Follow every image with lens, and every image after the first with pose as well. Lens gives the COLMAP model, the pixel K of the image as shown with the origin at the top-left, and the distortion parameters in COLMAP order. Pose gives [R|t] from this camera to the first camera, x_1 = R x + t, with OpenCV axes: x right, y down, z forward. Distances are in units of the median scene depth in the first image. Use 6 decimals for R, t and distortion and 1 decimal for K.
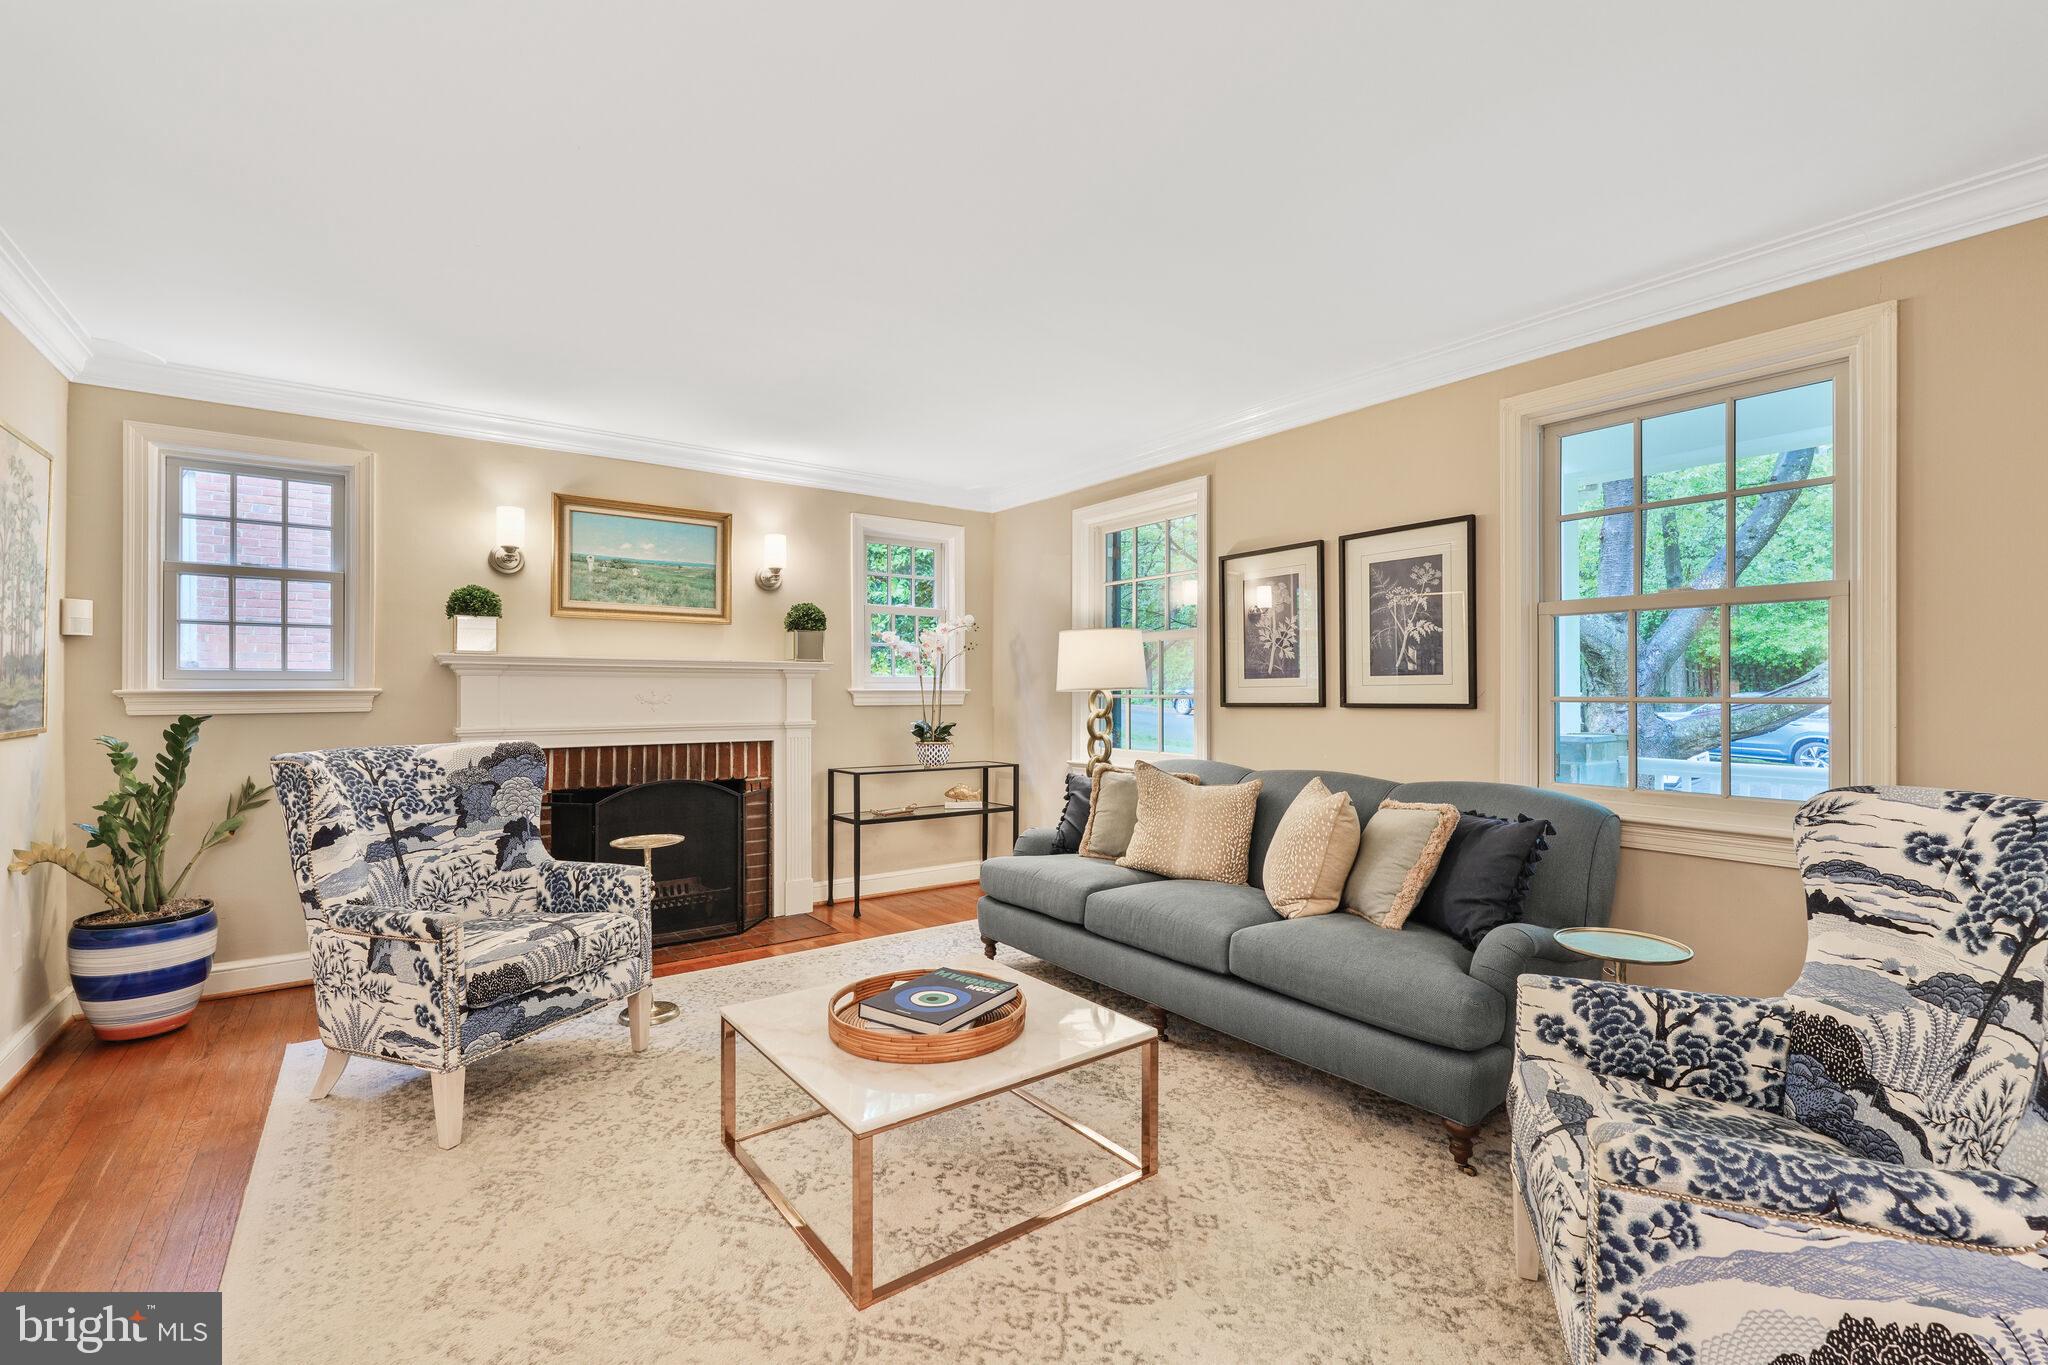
lens RADIAL K [[895.0, 0, 1030.9], [0, 895.0, 686.2], [0, 0, 1]] dist [0.000157, -0.000659]
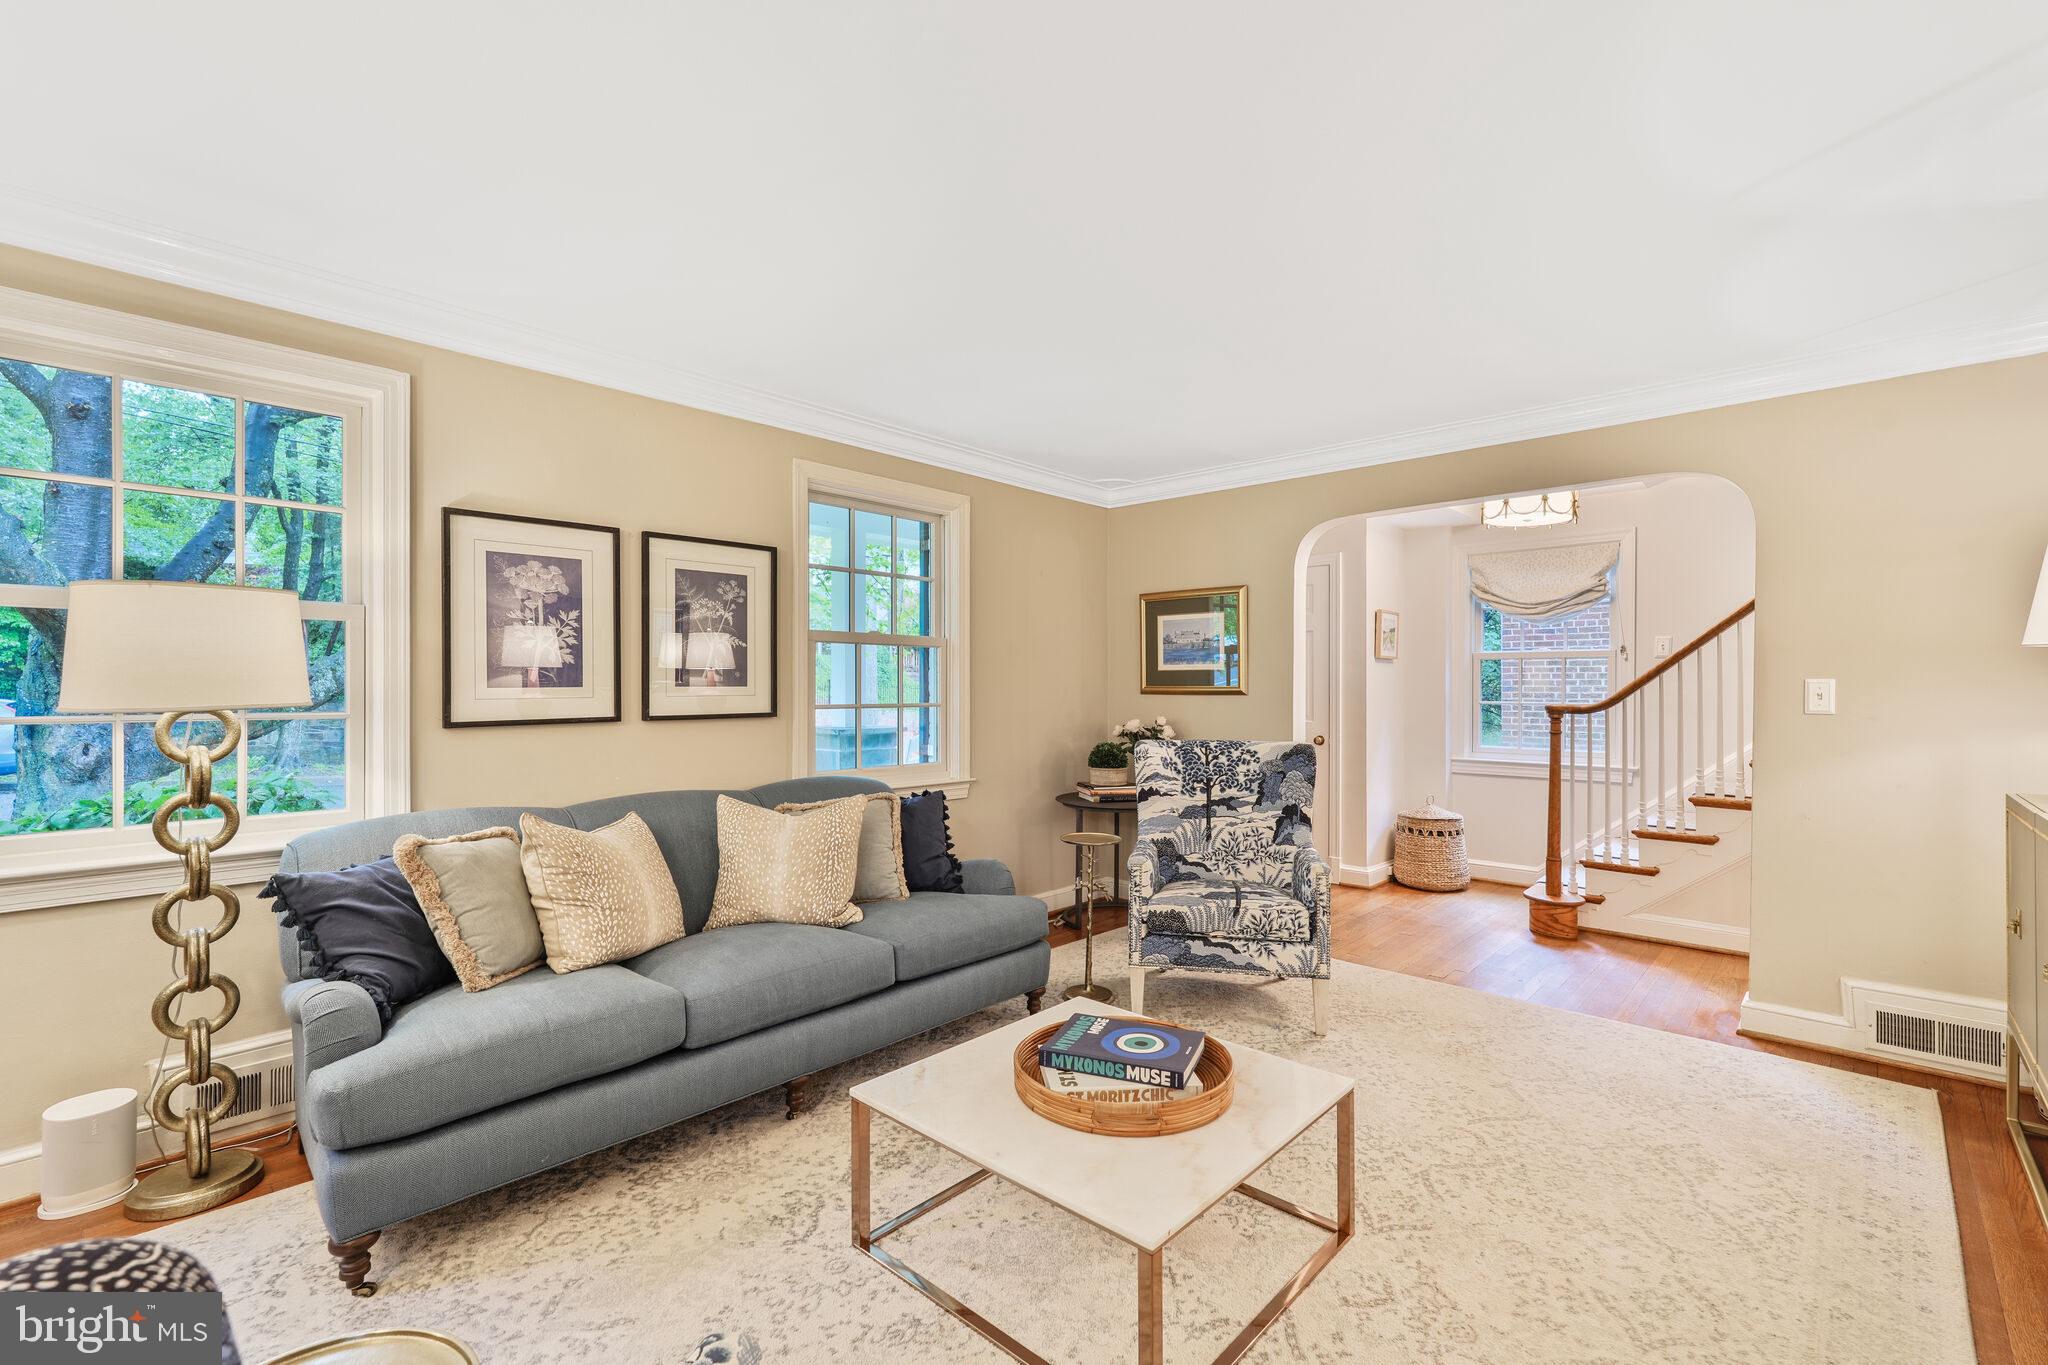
lens RADIAL K [[895.0, 0, 1030.7], [0, 895.0, 686.6], [0, 0, 1]] dist [0.000157, -0.000659]
pose [[-0.180863, 0.001005, 0.983508, -0.660520], [-0.006163, 0.999979, -0.002155, -0.012338], [-0.983489, -0.006452, -0.180853, 0.844678]]
